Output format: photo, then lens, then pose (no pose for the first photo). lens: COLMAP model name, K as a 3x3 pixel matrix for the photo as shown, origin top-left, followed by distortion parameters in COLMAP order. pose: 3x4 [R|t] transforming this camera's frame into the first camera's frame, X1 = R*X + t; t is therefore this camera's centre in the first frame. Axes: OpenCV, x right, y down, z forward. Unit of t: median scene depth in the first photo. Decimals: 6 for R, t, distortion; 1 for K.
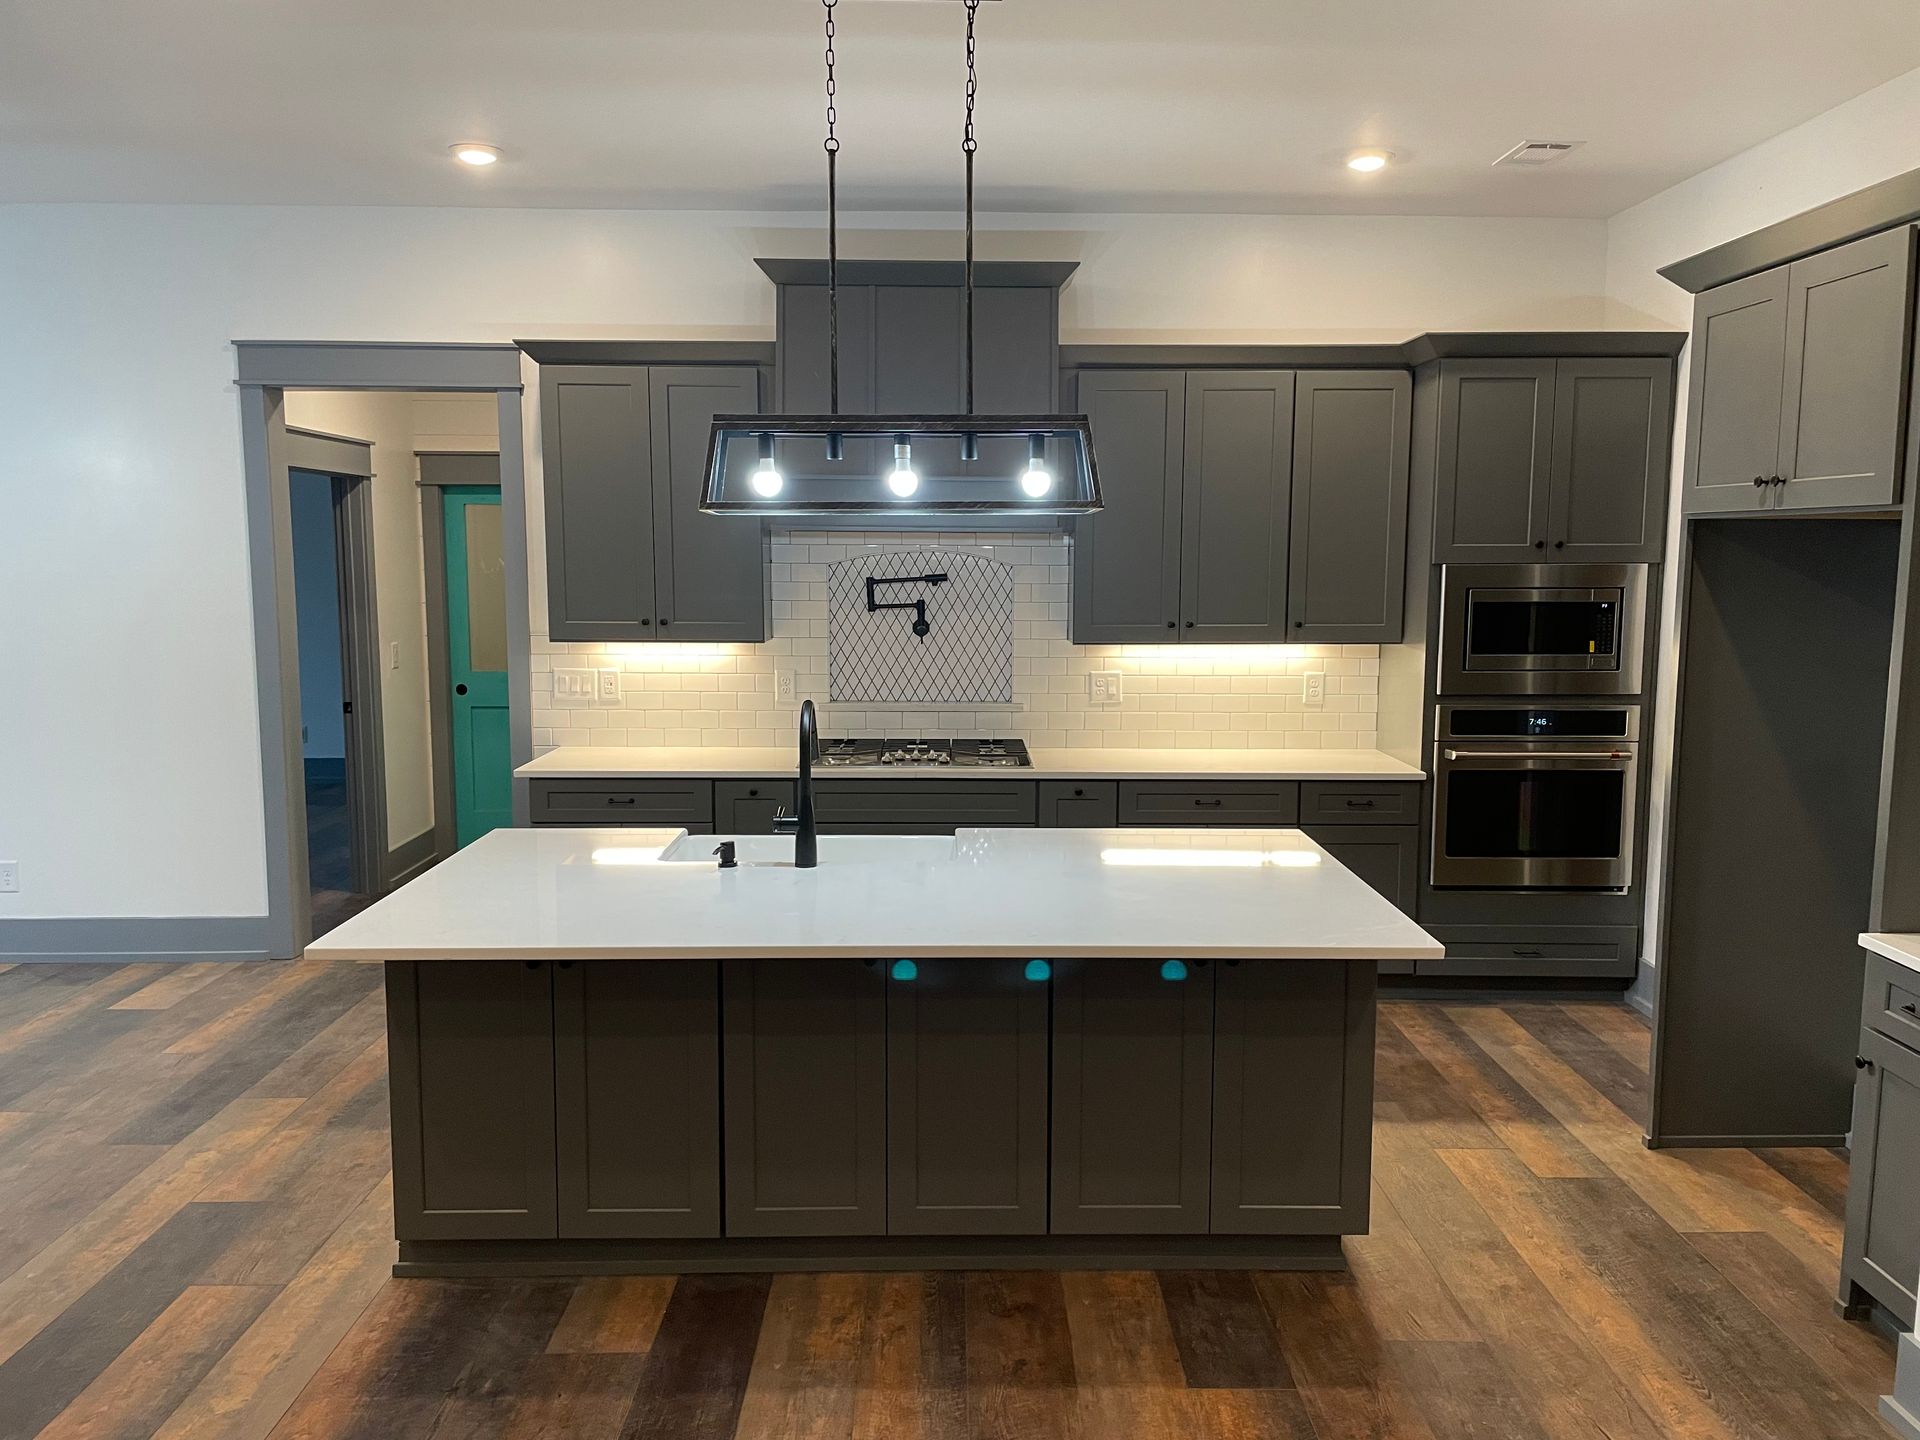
lens RADIAL K [[1416.8, 0, 973.6], [0, 1416.8, 756.7], [0, 0, 1]] dist [0.123303, -0.222764]
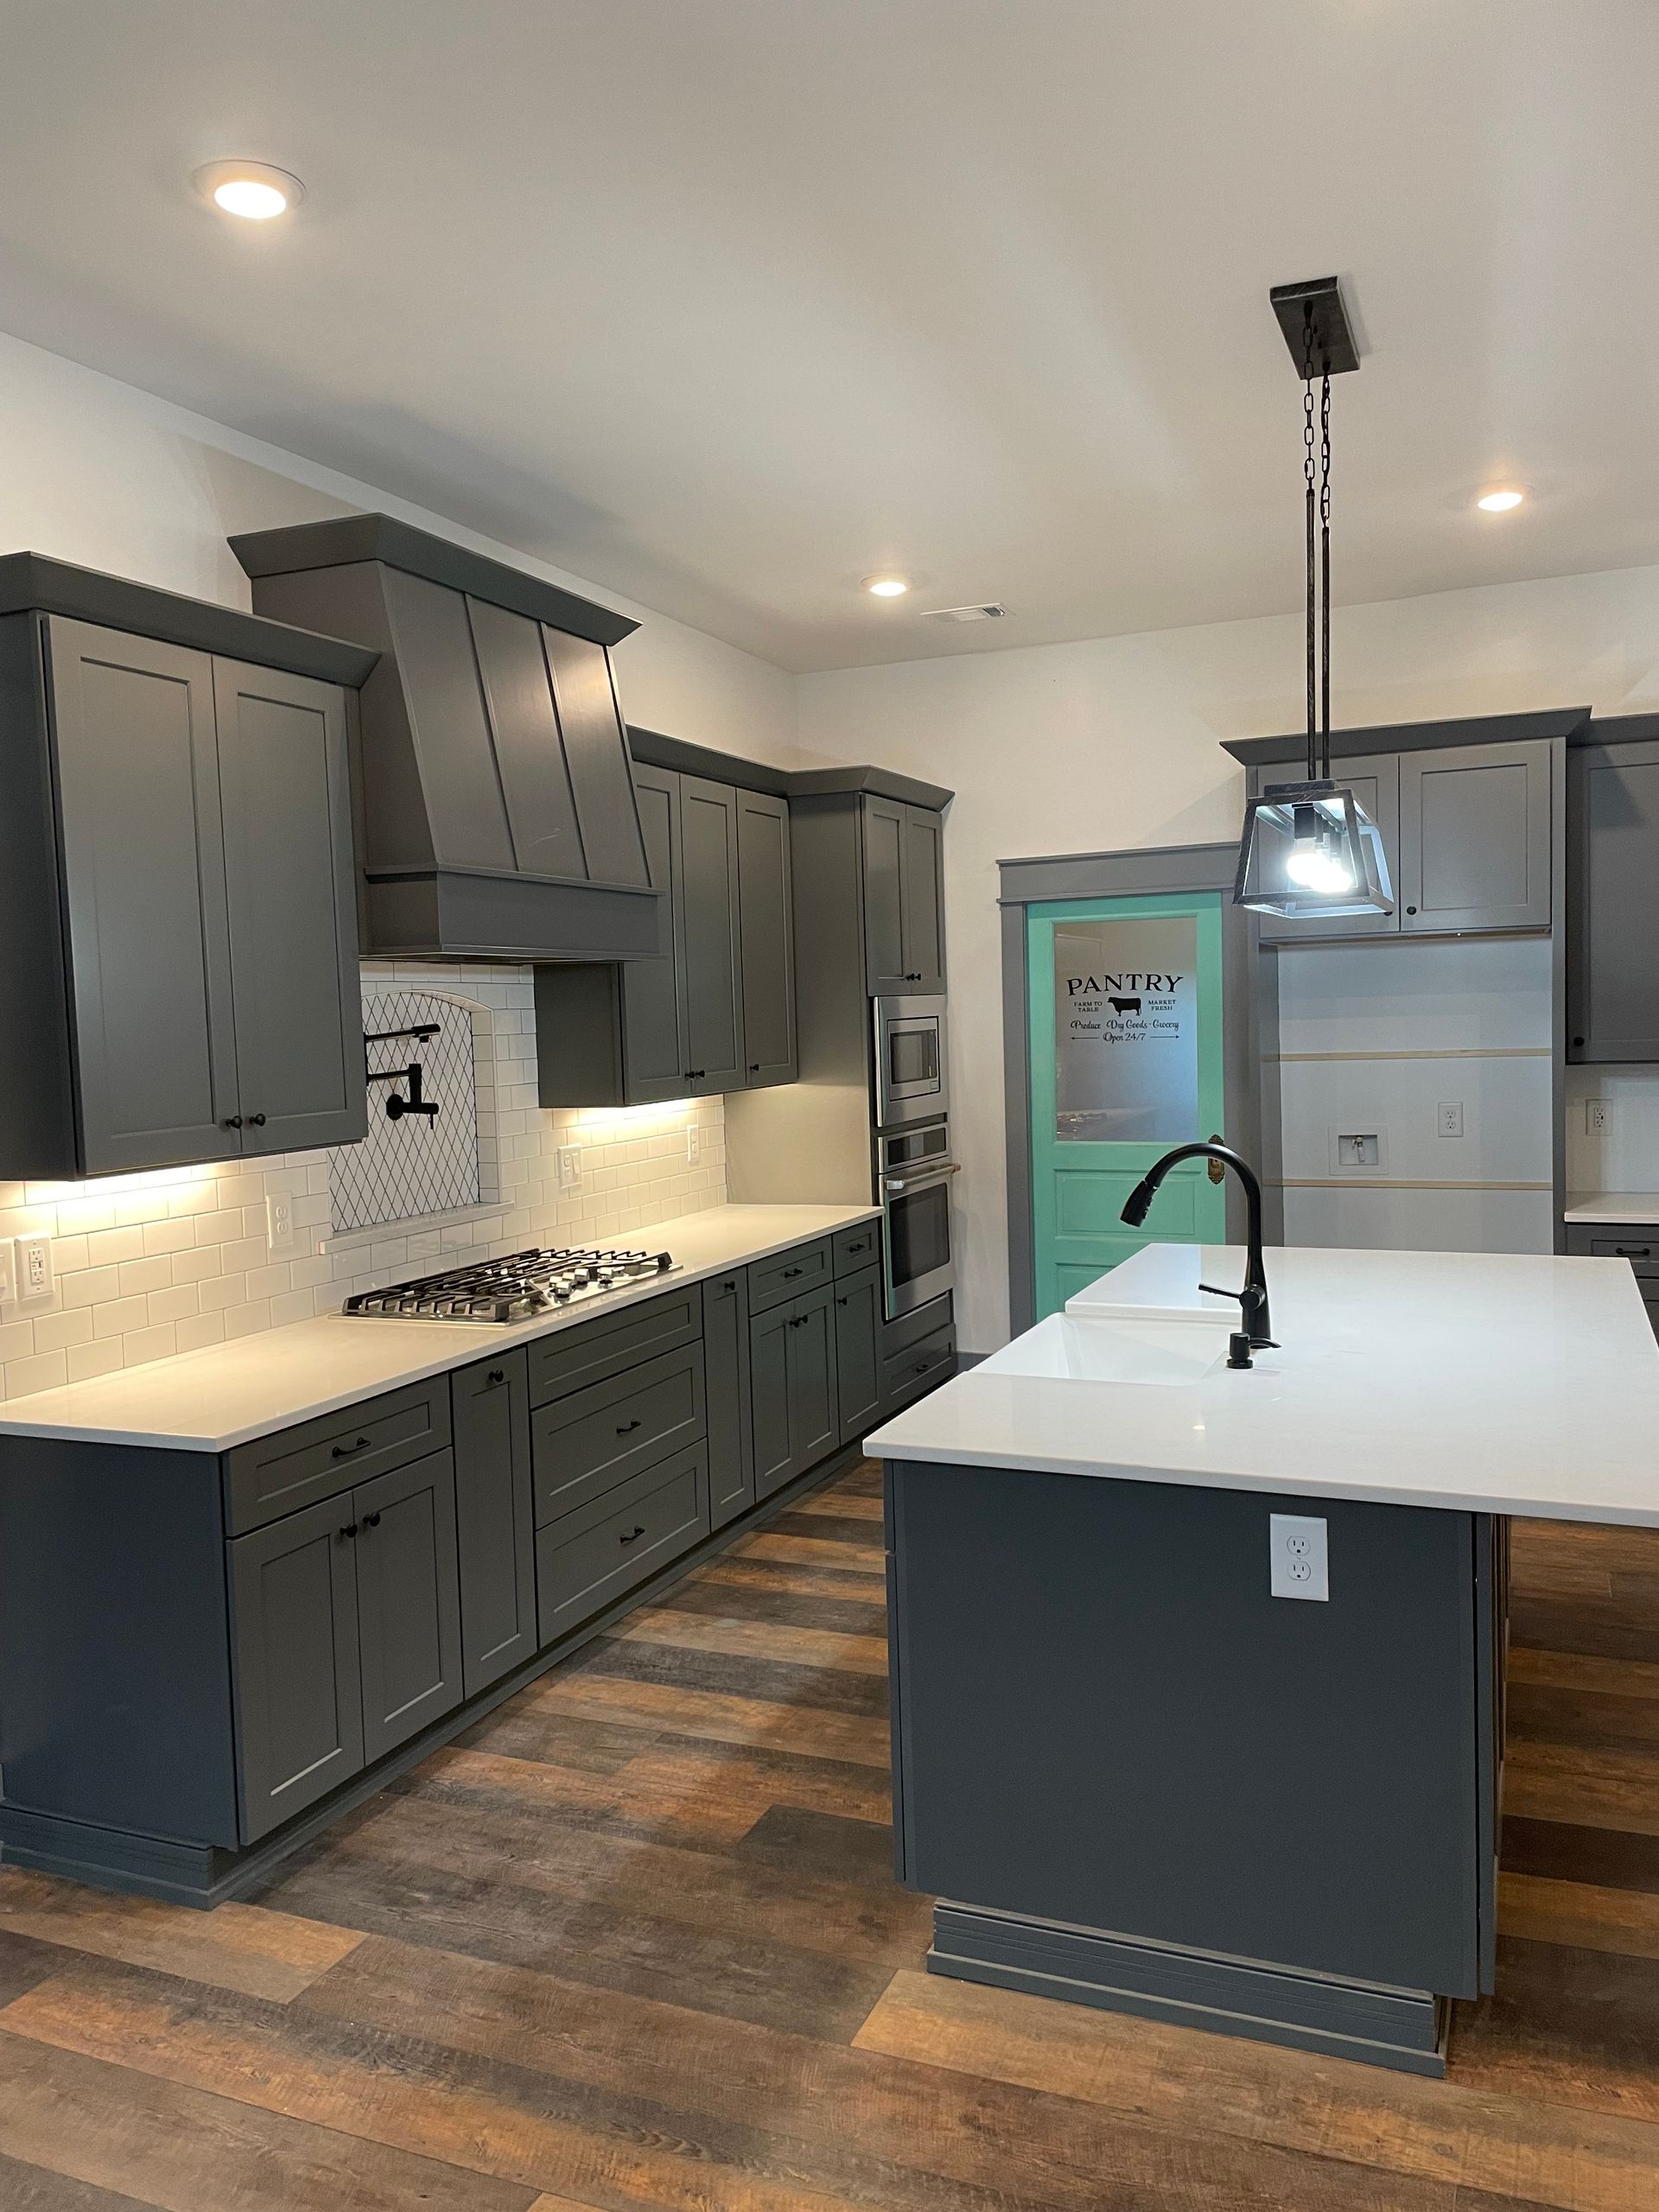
lens RADIAL K [[1673.7, 0, 813.8], [0, 1673.7, 1104.1], [0, 0, 1]] dist [0.109212, -0.161293]
pose [[0.406419, -0.069943, 0.911006, -0.679163], [0.163474, 0.986544, 0.002813, -0.063608], [-0.898944, 0.147783, 0.412384, 0.510222]]
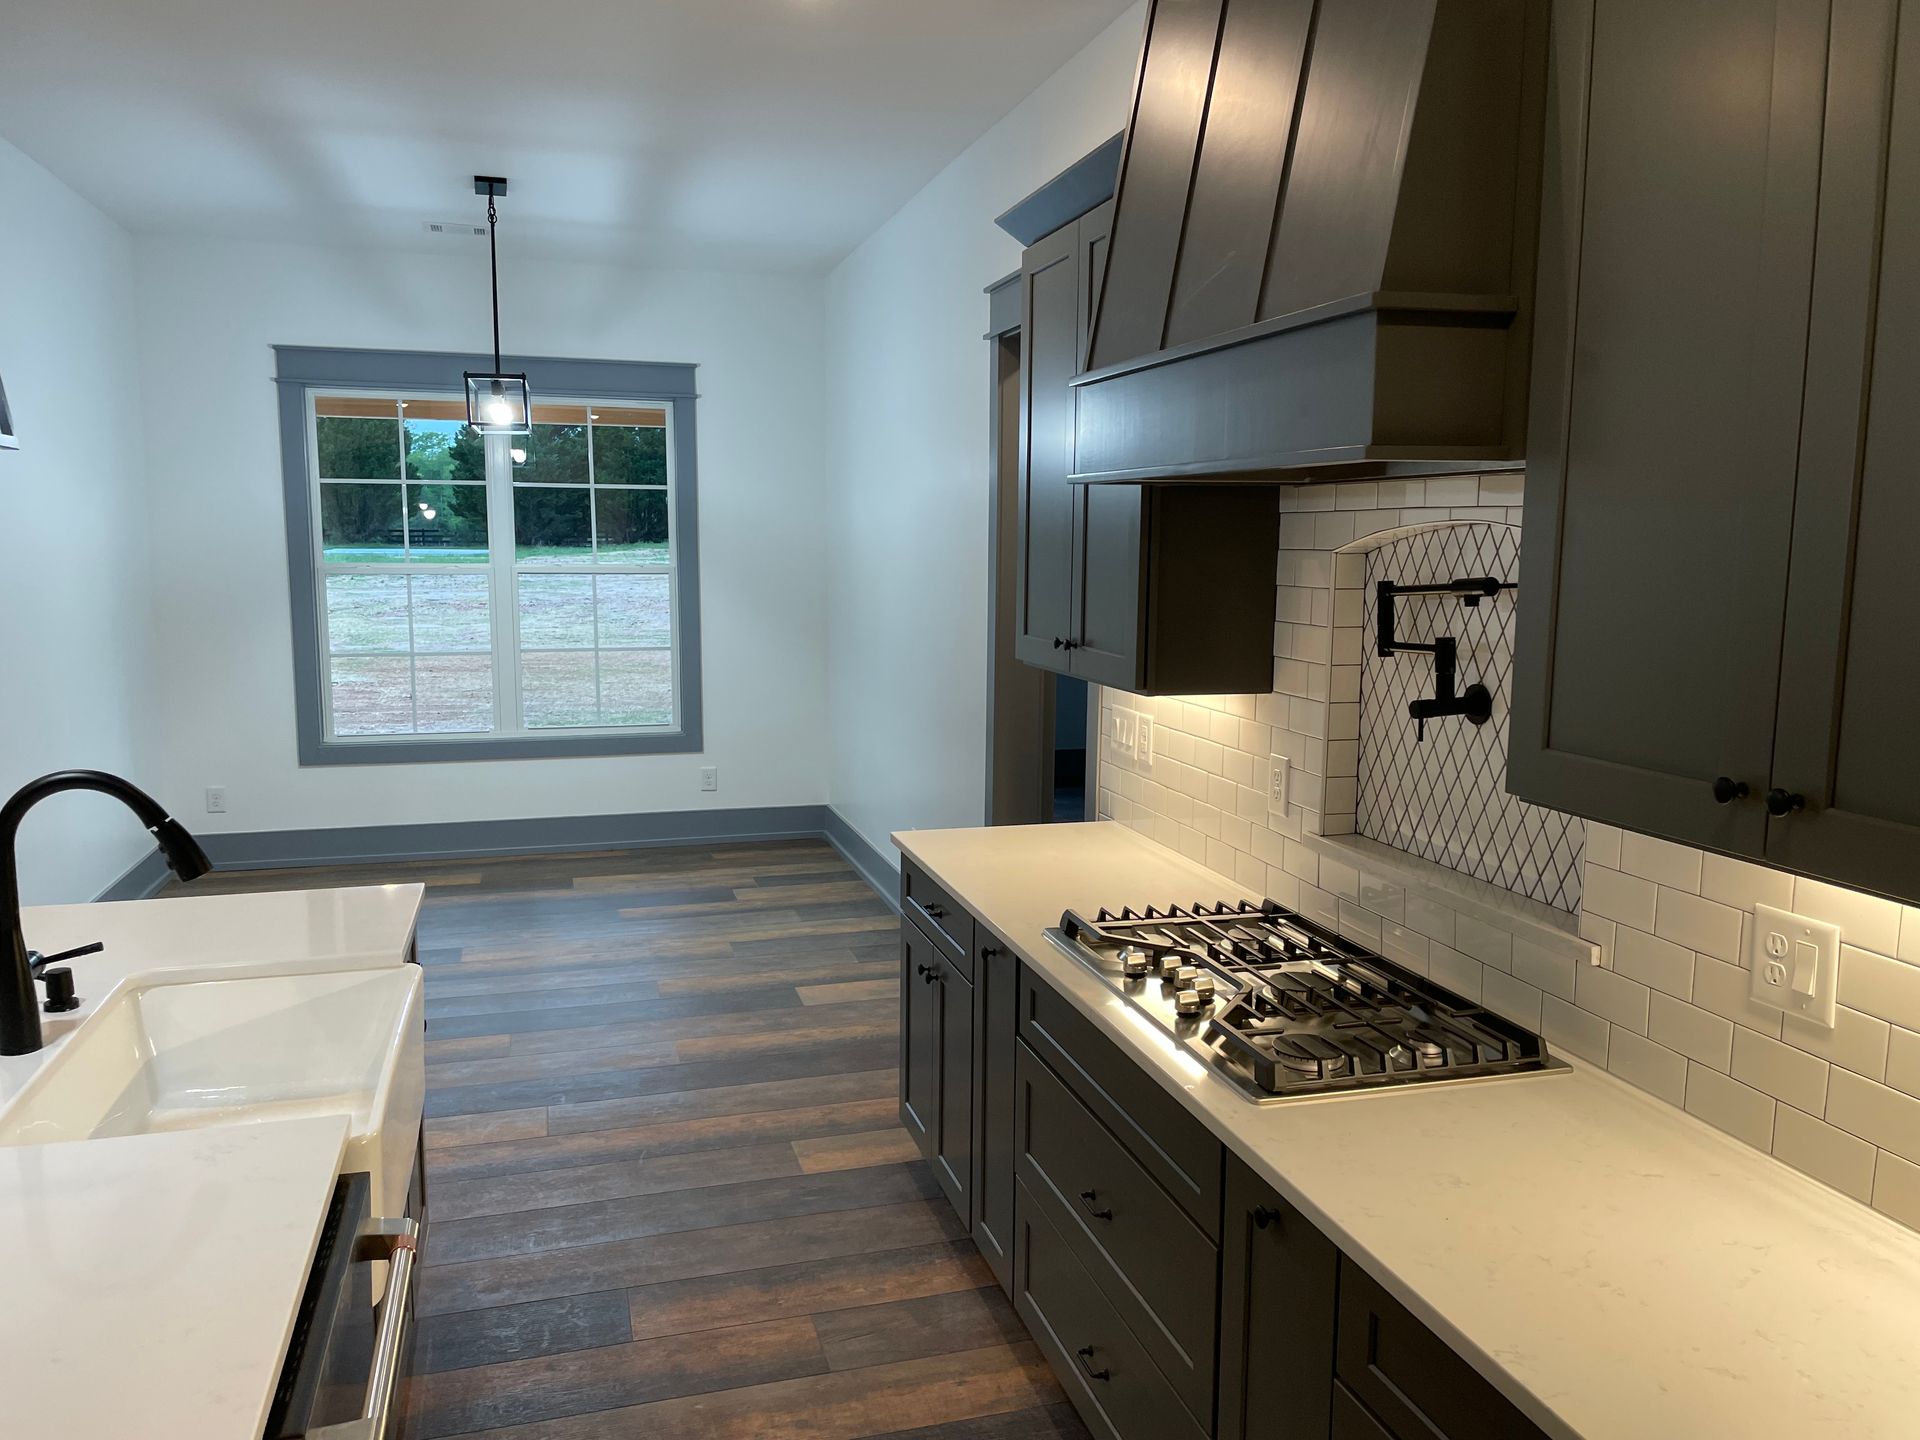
lens RADIAL K [[1452.7, 0, 971.4], [0, 1452.7, 728.2], [0, 0, 1]] dist [0.109212, -0.161293]
pose [[0.269853, 0.129176, -0.954198, 0.343526], [-0.144305, 0.985194, 0.092562, -0.103902], [0.952027, 0.112718, 0.284498, 0.744543]]
